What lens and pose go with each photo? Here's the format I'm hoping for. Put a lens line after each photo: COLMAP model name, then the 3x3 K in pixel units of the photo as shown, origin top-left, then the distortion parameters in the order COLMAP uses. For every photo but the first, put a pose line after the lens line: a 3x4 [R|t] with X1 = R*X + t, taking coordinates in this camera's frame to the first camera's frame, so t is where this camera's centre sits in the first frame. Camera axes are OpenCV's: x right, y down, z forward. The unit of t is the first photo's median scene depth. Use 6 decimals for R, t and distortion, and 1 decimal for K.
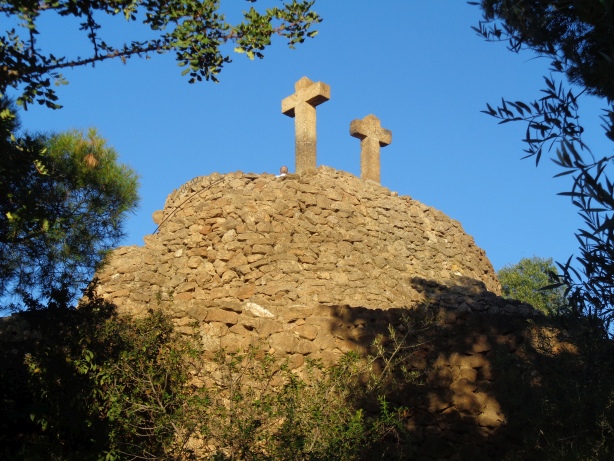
lens RADIAL K [[1341.1, 0, 306.8], [0, 1341.1, 230.7], [0, 0, 1]] dist [-0.010295, 0.000000]
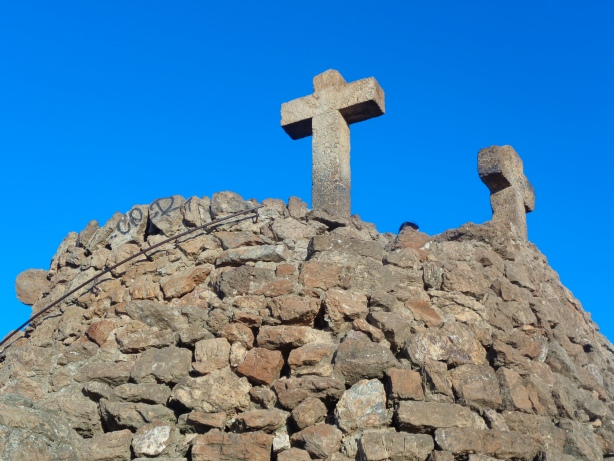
lens RADIAL K [[904.7, 0, 307.9], [0, 904.7, 230.6], [0, 0, 1]] dist [-0.030744, 0.000000]
pose [[0.948379, 0.169170, 0.268253, -0.119241], [-0.140868, 0.982533, -0.121596, -0.006365], [-0.284137, 0.077530, 0.955644, 0.805739]]
